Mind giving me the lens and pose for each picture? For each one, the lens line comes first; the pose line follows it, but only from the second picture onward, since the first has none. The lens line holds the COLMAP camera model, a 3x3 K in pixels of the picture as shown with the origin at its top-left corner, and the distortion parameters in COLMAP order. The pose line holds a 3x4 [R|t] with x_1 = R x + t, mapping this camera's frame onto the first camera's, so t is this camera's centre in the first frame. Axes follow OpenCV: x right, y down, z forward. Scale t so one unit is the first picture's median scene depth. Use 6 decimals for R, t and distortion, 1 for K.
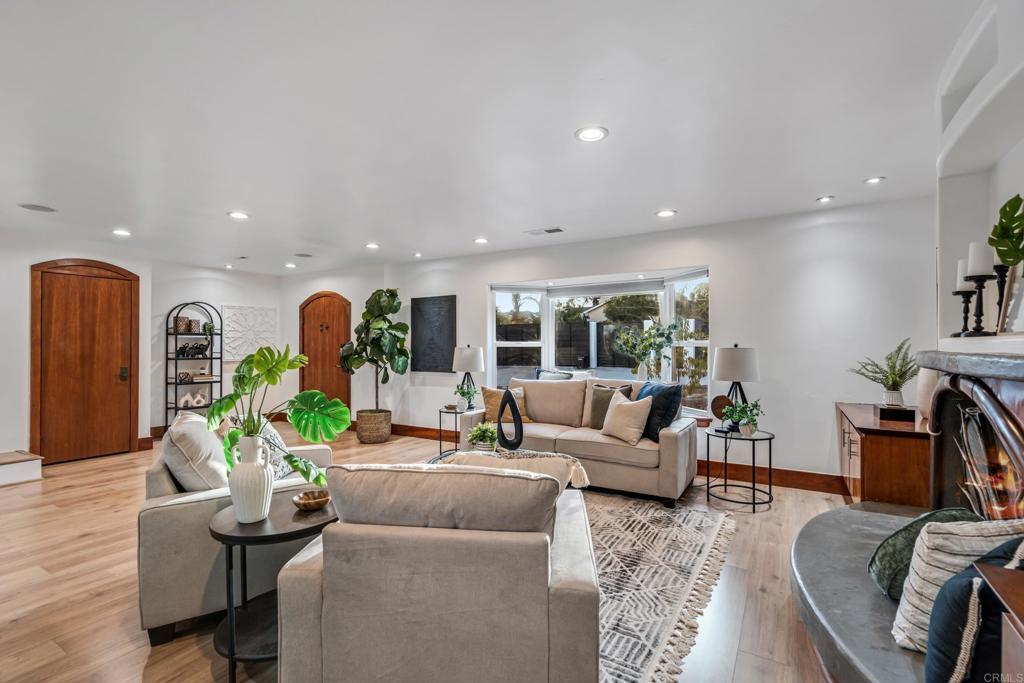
lens RADIAL K [[462.9, 0, 507.3], [0, 462.9, 343.6], [0, 0, 1]] dist [-0.000680, 0.000198]
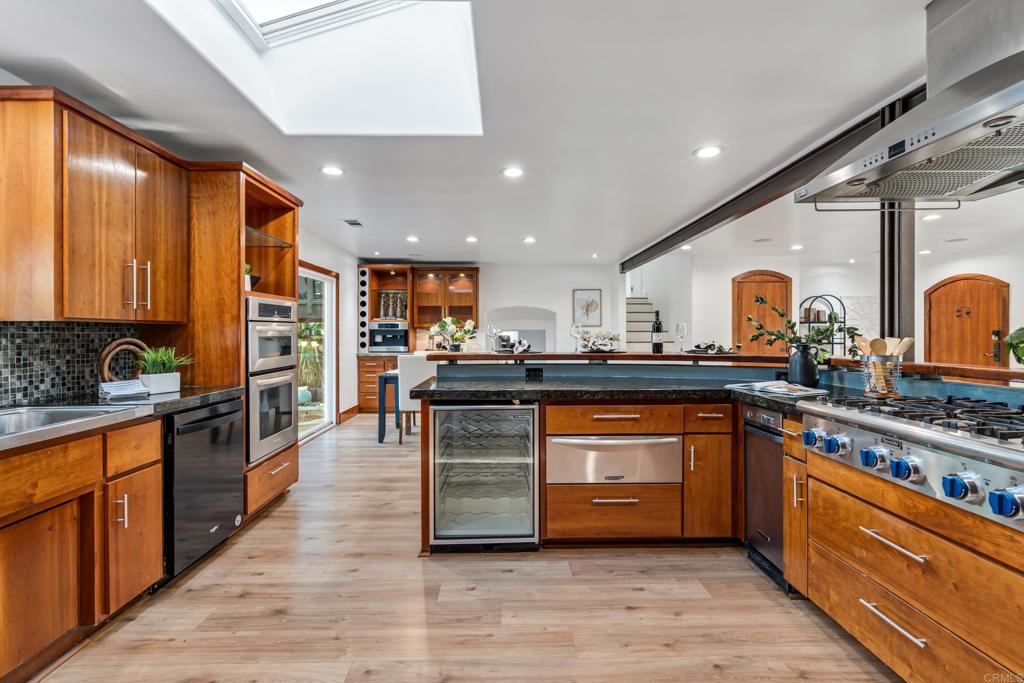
lens RADIAL K [[465.2, 0, 511.4], [0, 465.2, 334.6], [0, 0, 1]] dist [-0.001953, 0.000246]
pose [[0.539085, 0.004717, -0.842238, -0.130133], [0.001195, 0.999979, 0.006366, 0.002644], [0.842251, -0.004438, 0.539068, -0.371366]]
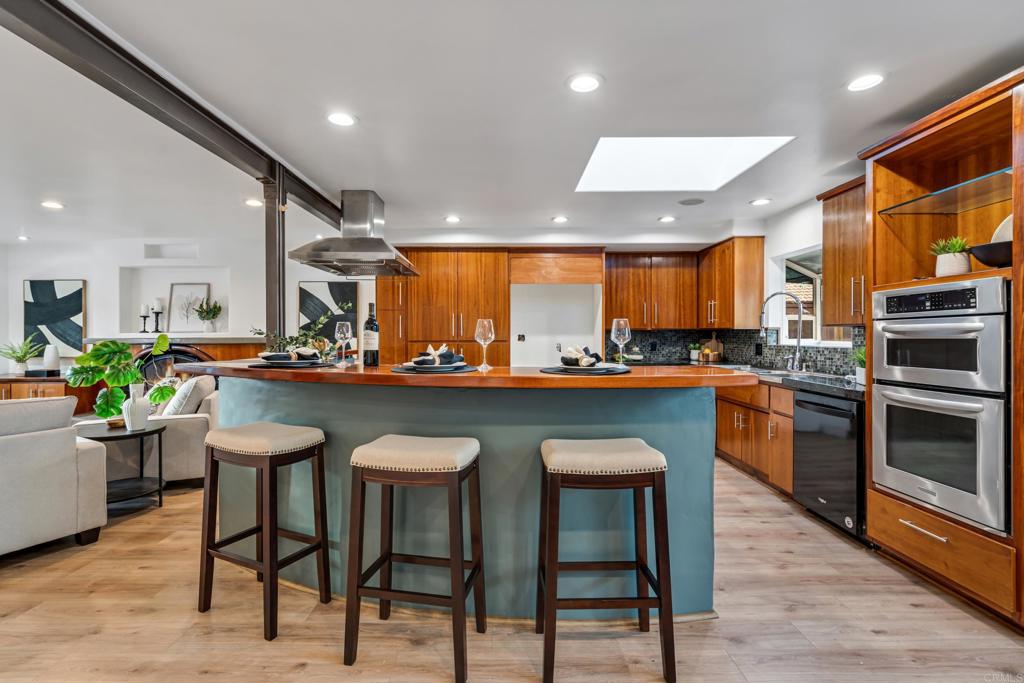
lens RADIAL K [[465.2, 0, 511.4], [0, 465.2, 334.6], [0, 0, 1]] dist [-0.001953, 0.000246]
pose [[-0.530296, 0.002448, 0.847809, -0.973926], [0.002956, 0.999995, -0.001038, 0.004454], [-0.847808, 0.001956, -0.530300, 0.243513]]
